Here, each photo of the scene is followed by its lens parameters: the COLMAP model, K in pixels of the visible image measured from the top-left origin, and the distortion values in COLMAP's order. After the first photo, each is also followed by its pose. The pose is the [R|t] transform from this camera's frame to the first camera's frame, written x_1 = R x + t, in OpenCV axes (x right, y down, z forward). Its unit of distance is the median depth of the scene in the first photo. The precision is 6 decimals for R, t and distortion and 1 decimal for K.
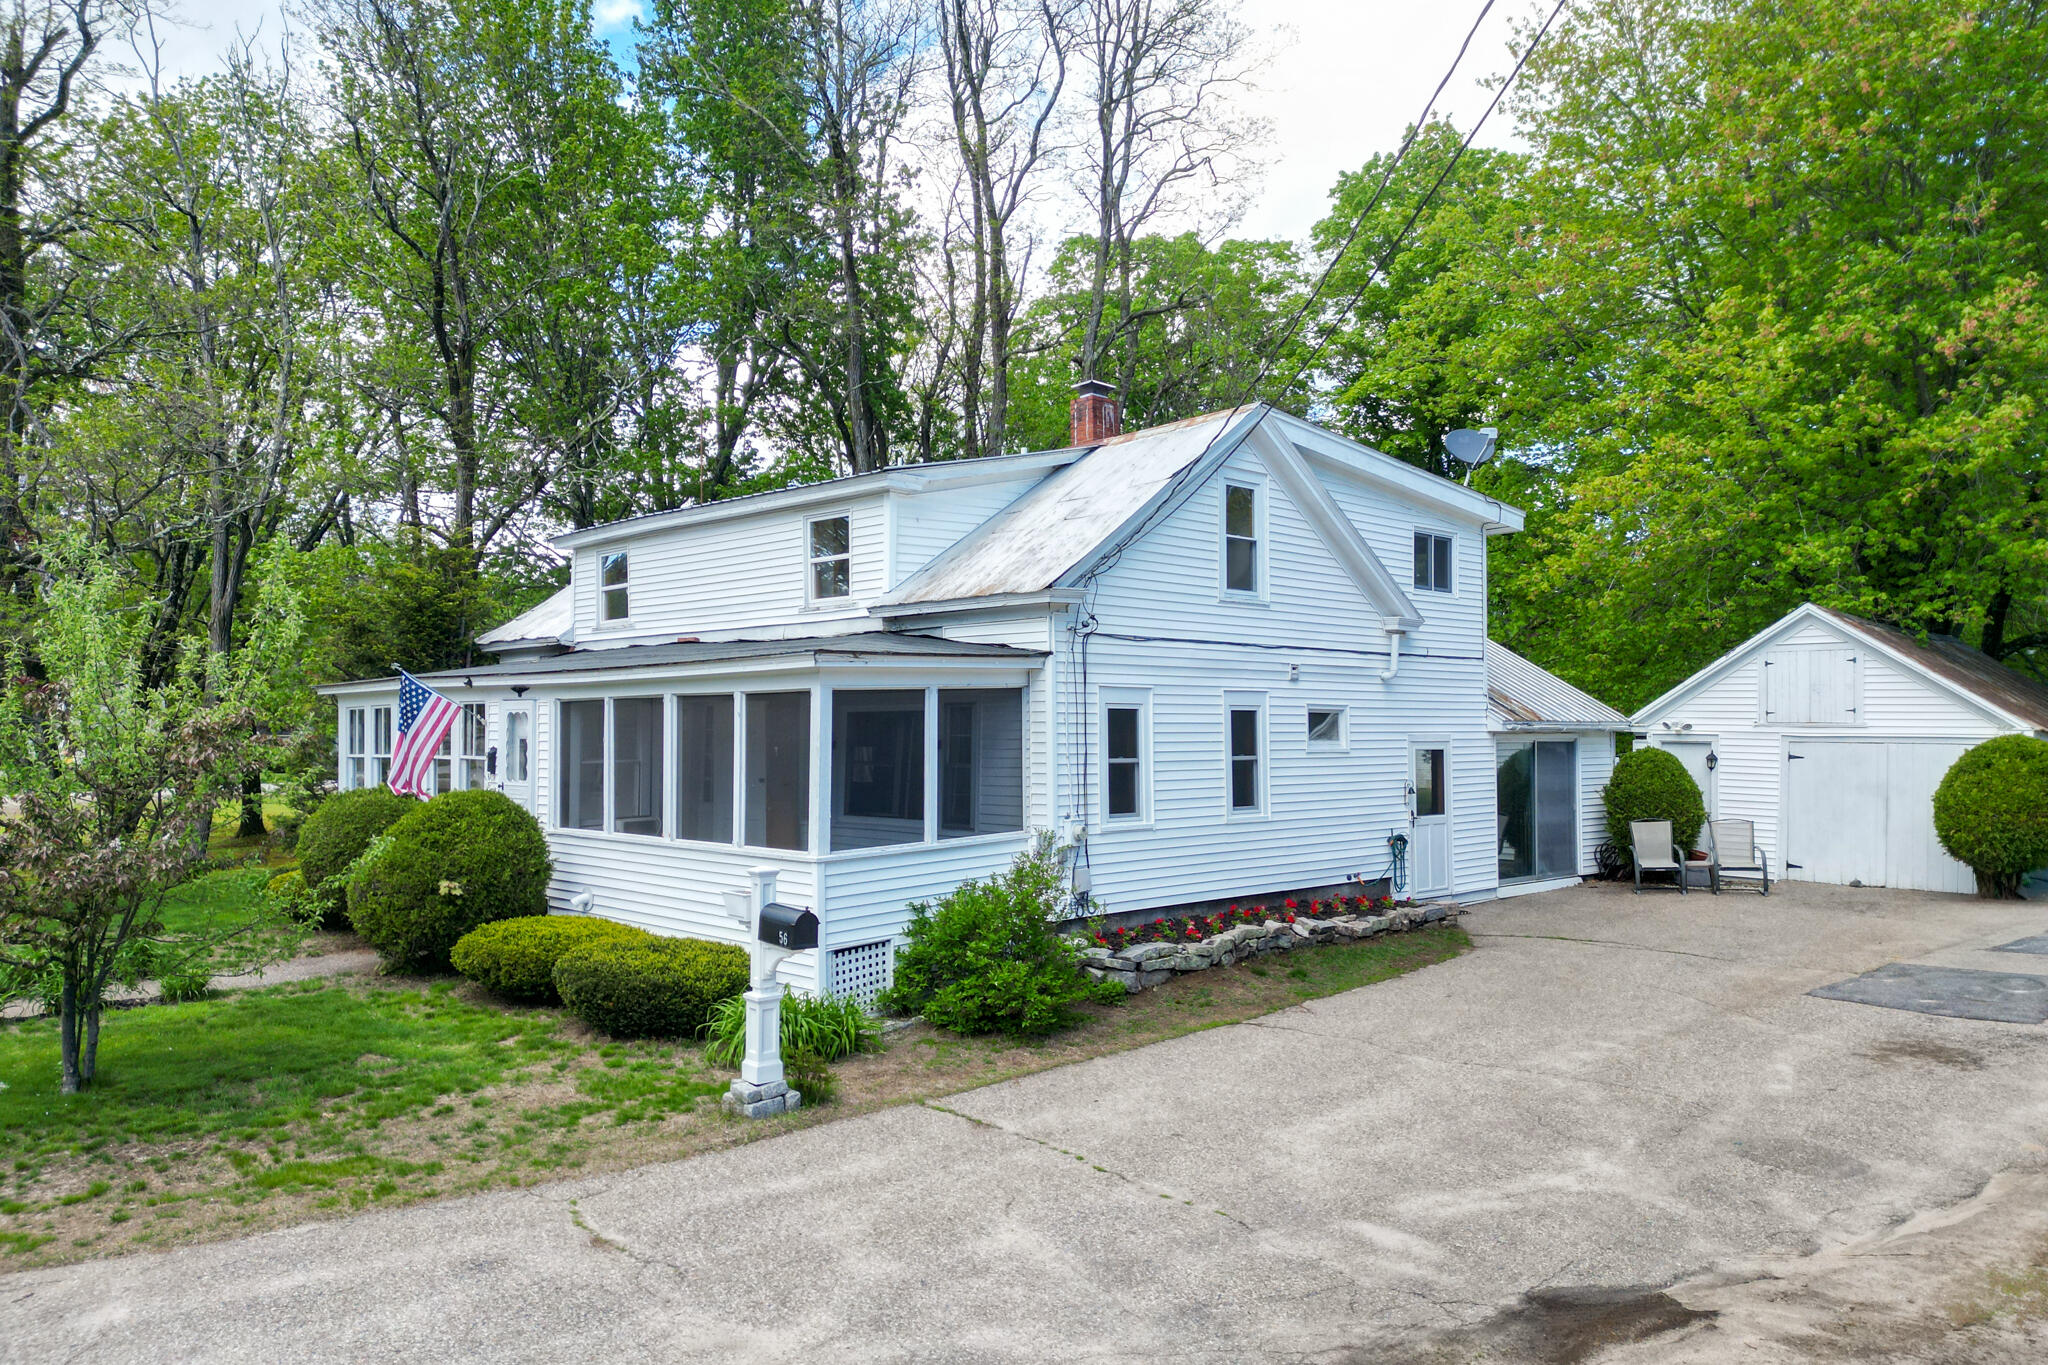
lens RADIAL K [[1495.7, 0, 1024.7], [0, 1495.7, 641.0], [0, 0, 1]] dist [0.001247, -0.002545]
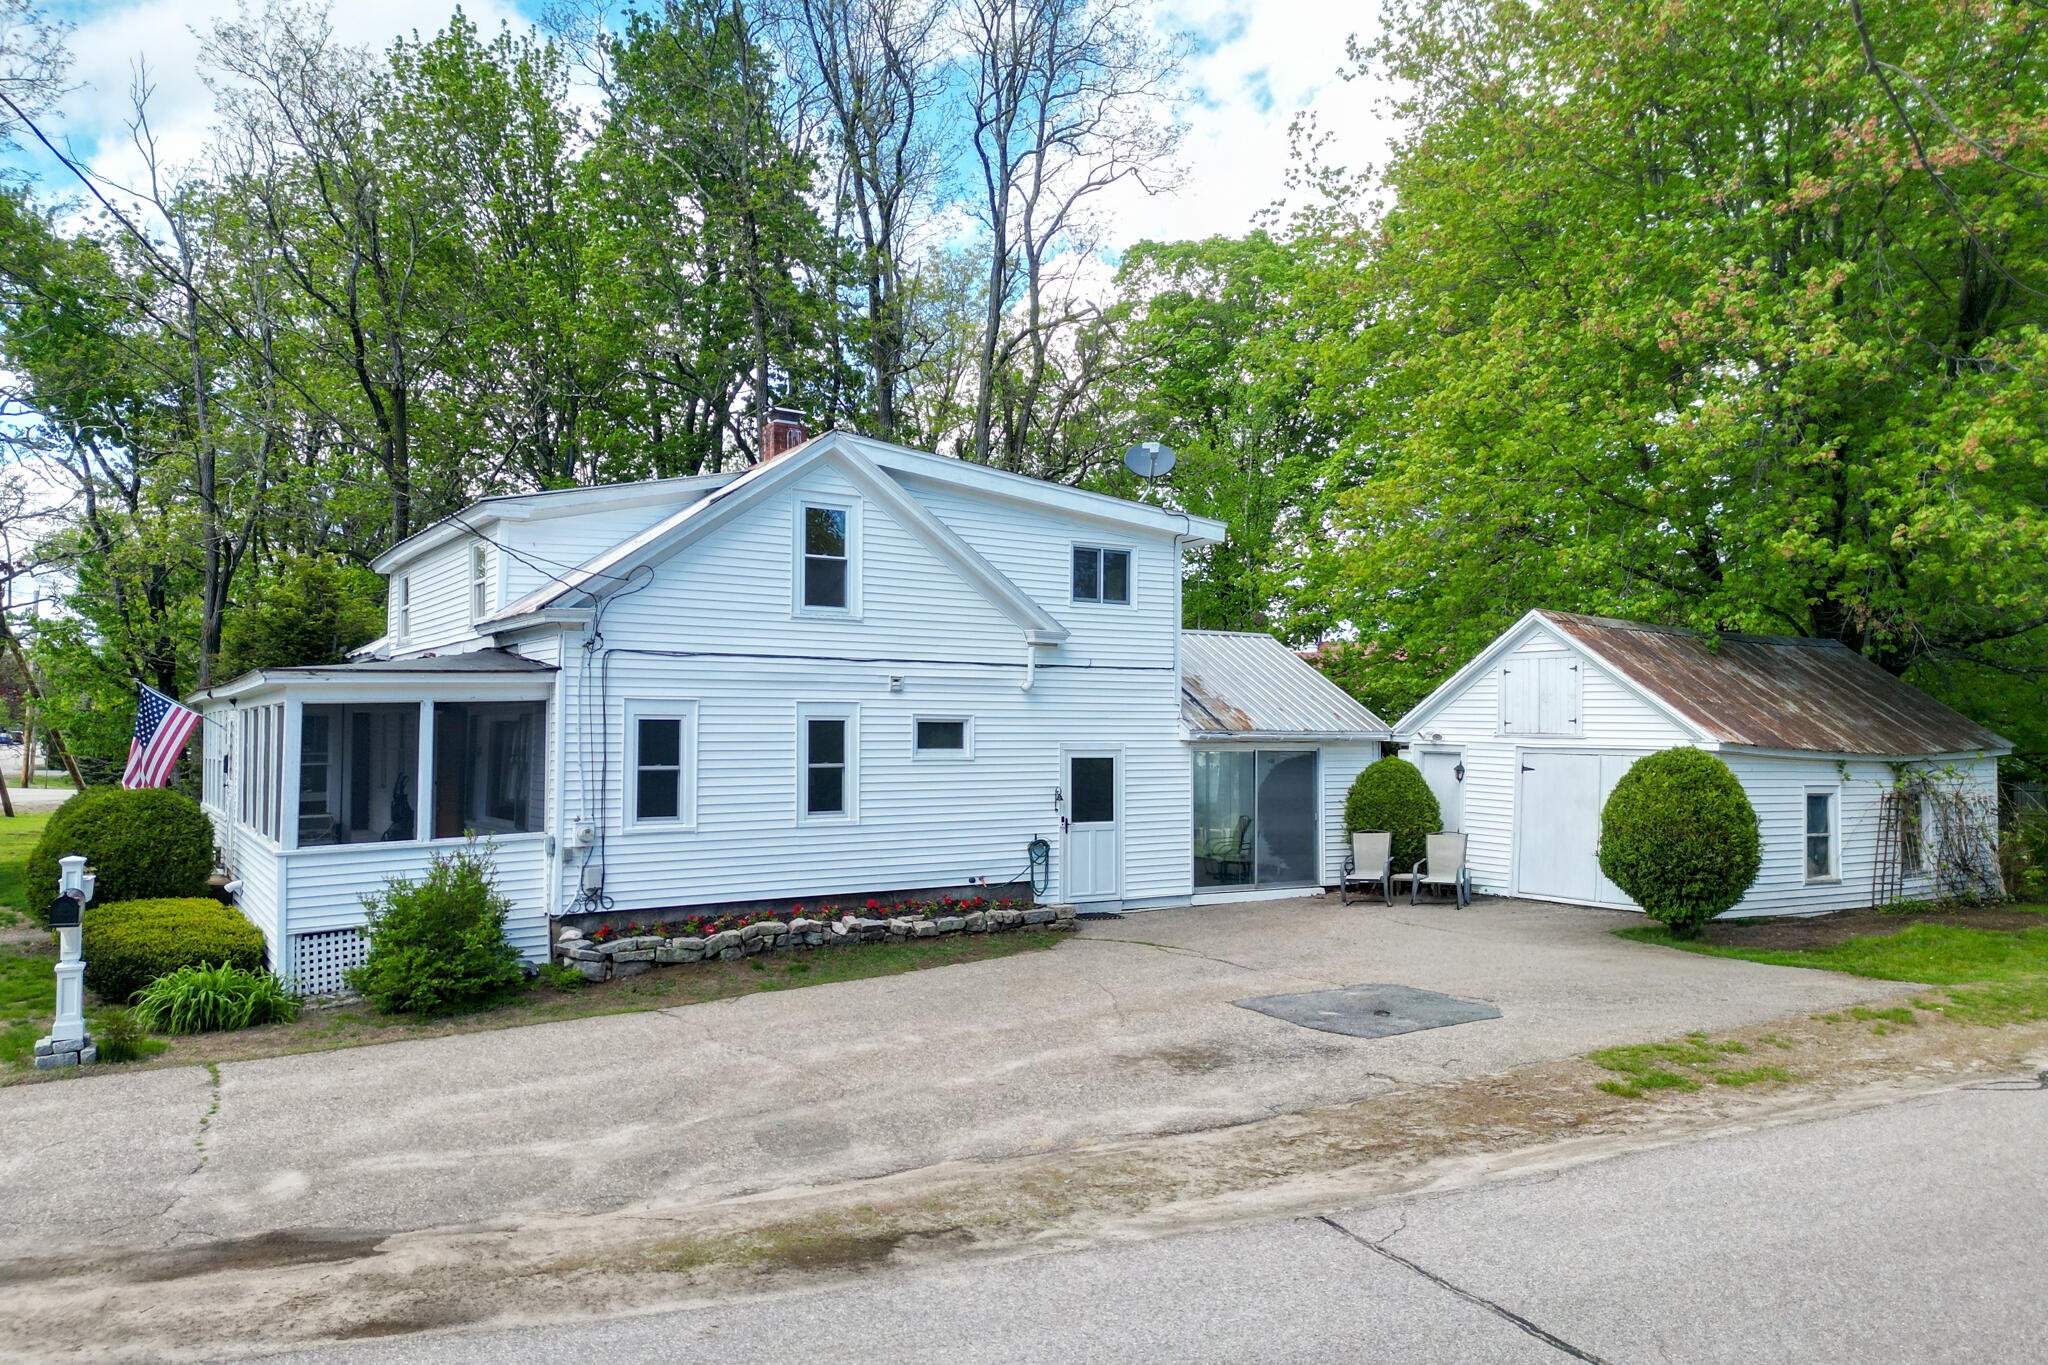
lens RADIAL K [[1489.7, 0, 979.2], [0, 1489.7, 647.2], [0, 0, 1]] dist [0.050642, -0.052247]
pose [[0.985760, -0.006310, -0.168039, 0.477636], [0.006457, 0.999979, 0.000327, -0.005567], [0.168033, -0.001407, 0.985780, -0.026319]]
